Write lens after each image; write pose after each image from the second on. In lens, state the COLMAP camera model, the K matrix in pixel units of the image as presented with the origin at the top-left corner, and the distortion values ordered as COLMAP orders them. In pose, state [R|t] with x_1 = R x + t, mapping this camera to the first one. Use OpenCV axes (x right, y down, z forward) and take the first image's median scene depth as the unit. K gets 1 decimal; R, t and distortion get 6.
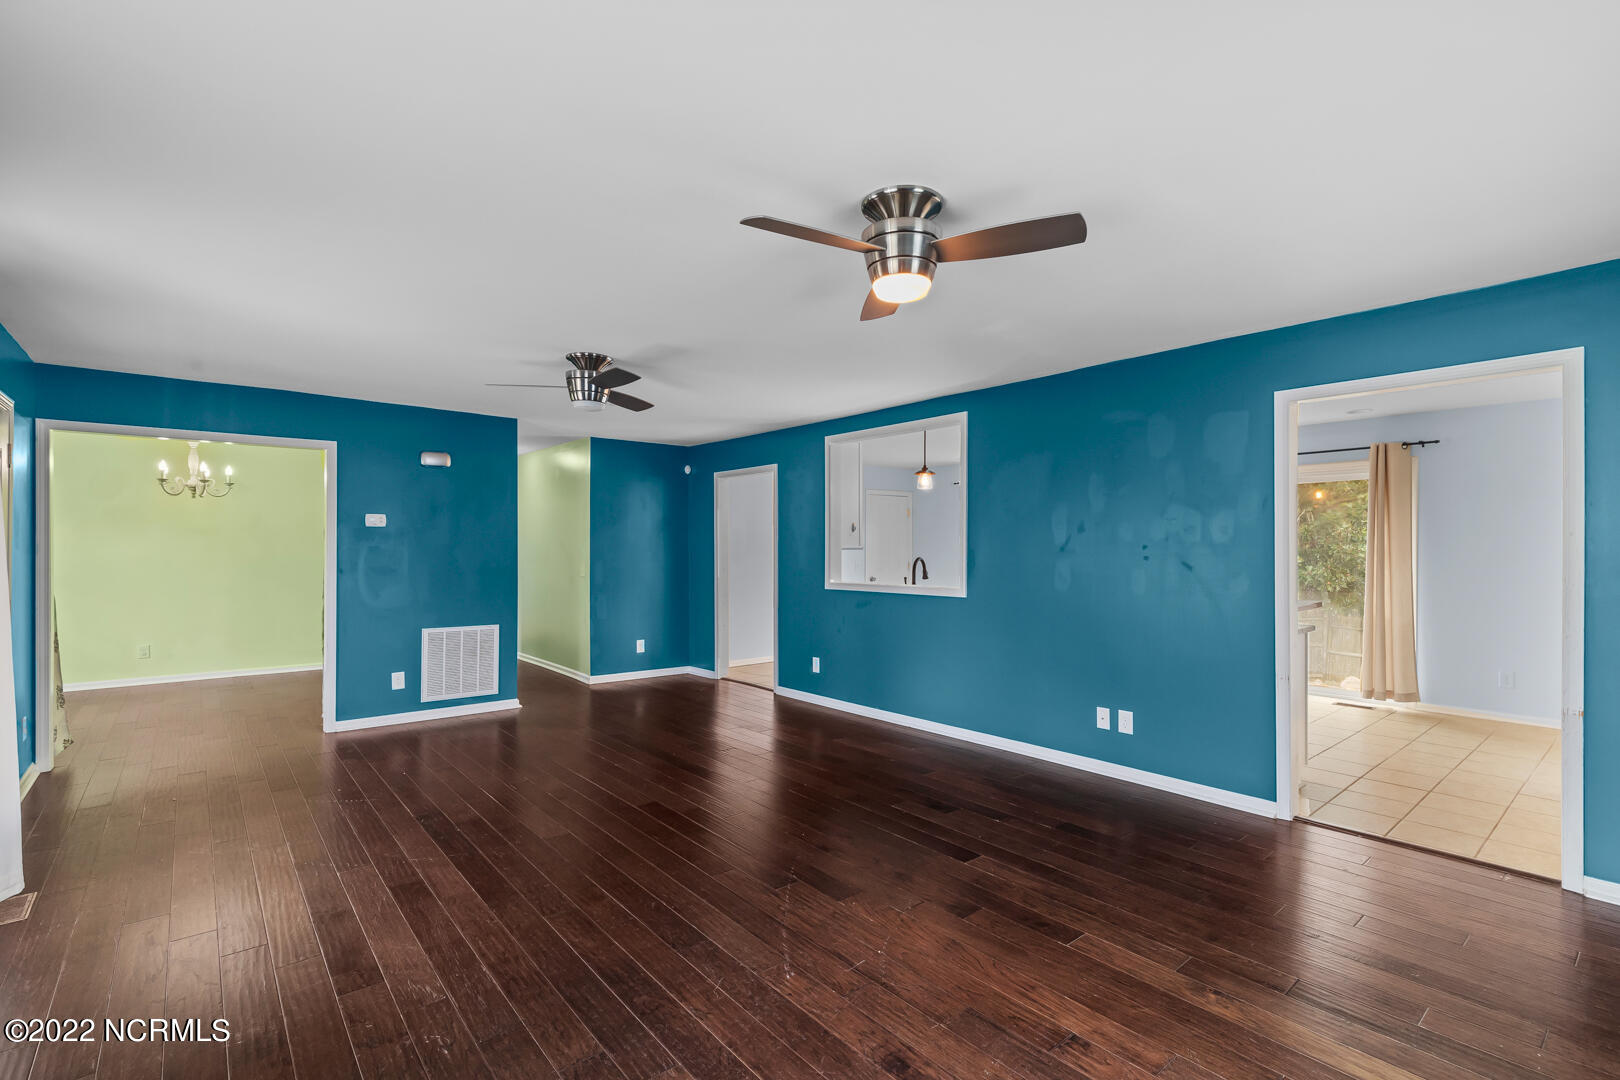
lens RADIAL K [[734.2, 0, 837.0], [0, 734.2, 546.4], [0, 0, 1]] dist [0.010075, -0.003566]
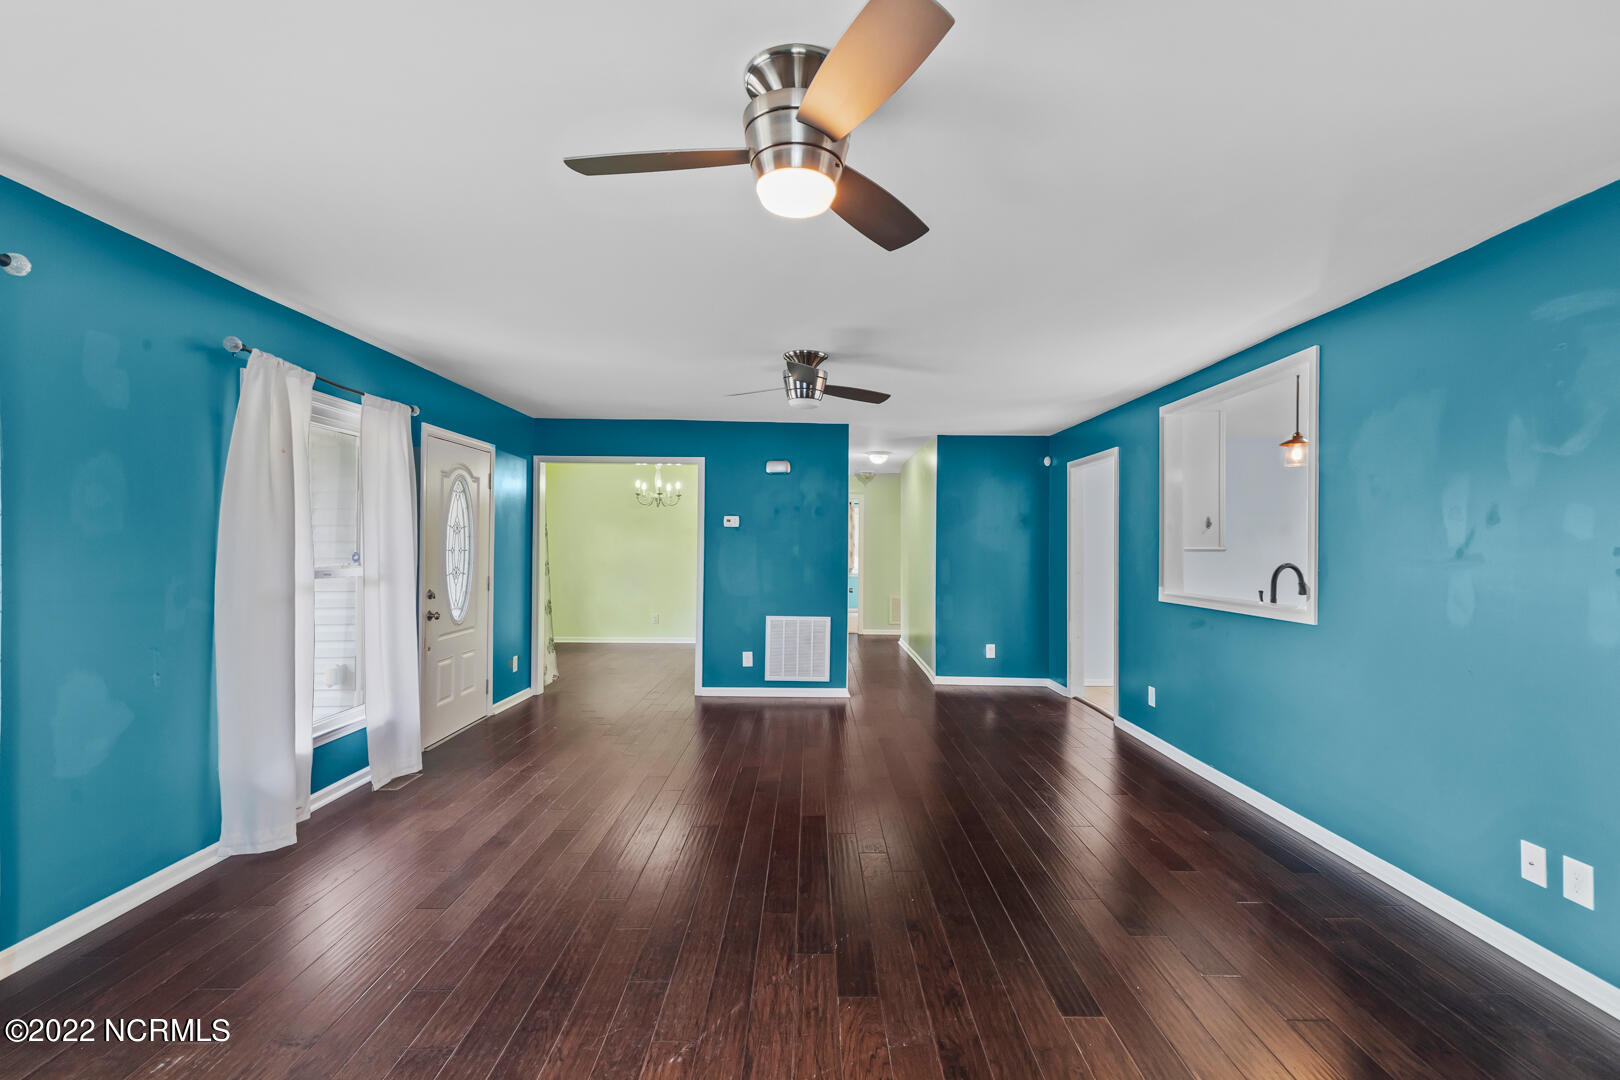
lens RADIAL K [[734.2, 0, 832.2], [0, 734.2, 540.6], [0, 0, 1]] dist [0.010075, -0.003566]
pose [[0.771281, 0.003005, -0.636487, 0.230956], [-0.008402, 0.999950, -0.005460, 0.000505], [0.636439, 0.009559, 0.771268, 0.180093]]
